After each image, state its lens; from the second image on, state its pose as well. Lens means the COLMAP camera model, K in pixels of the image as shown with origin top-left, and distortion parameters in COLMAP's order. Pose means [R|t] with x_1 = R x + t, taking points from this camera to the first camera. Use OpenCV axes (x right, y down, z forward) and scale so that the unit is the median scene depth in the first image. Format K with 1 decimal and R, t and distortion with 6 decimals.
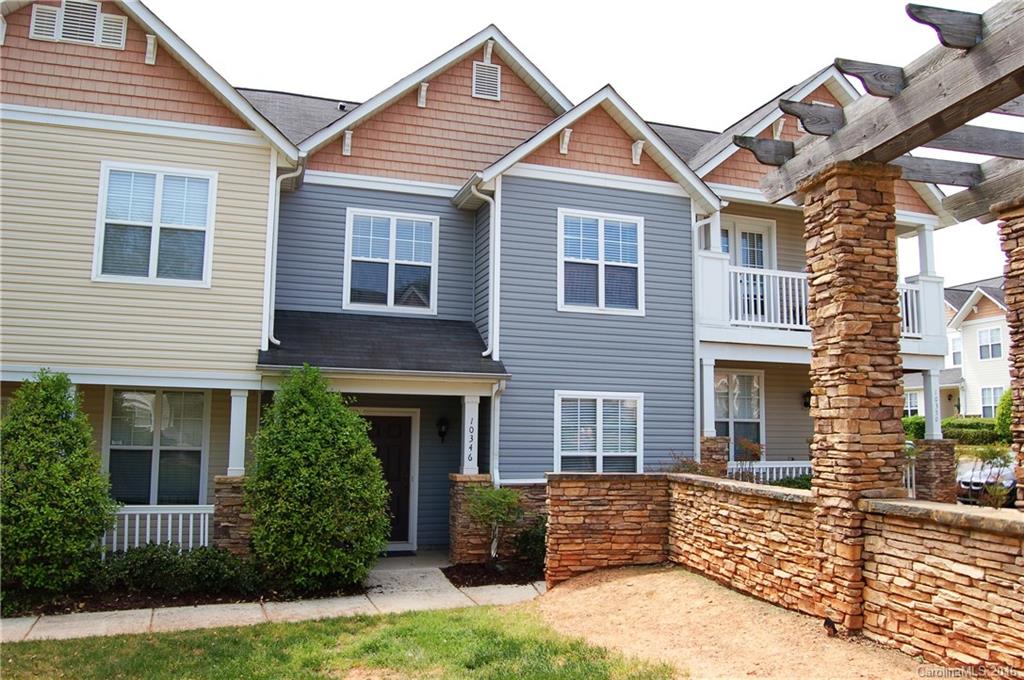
lens RADIAL K [[819.4, 0, 528.0], [0, 819.4, 340.5], [0, 0, 1]] dist [-0.076249, 0.007786]
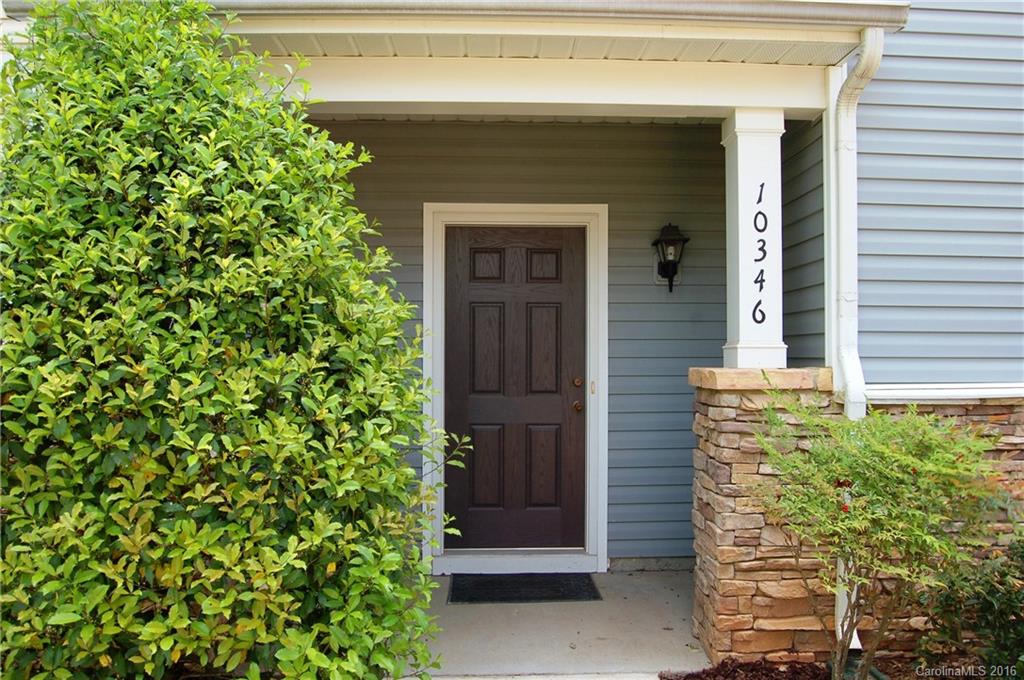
lens RADIAL K [[819.4, 0, 528.0], [0, 819.4, 340.5], [0, 0, 1]] dist [-0.076249, 0.007786]
pose [[0.958361, -0.013480, -0.285243, -0.066475], [0.040820, 0.995094, 0.090124, 0.122260], [0.282628, -0.098015, 0.954209, 0.684708]]
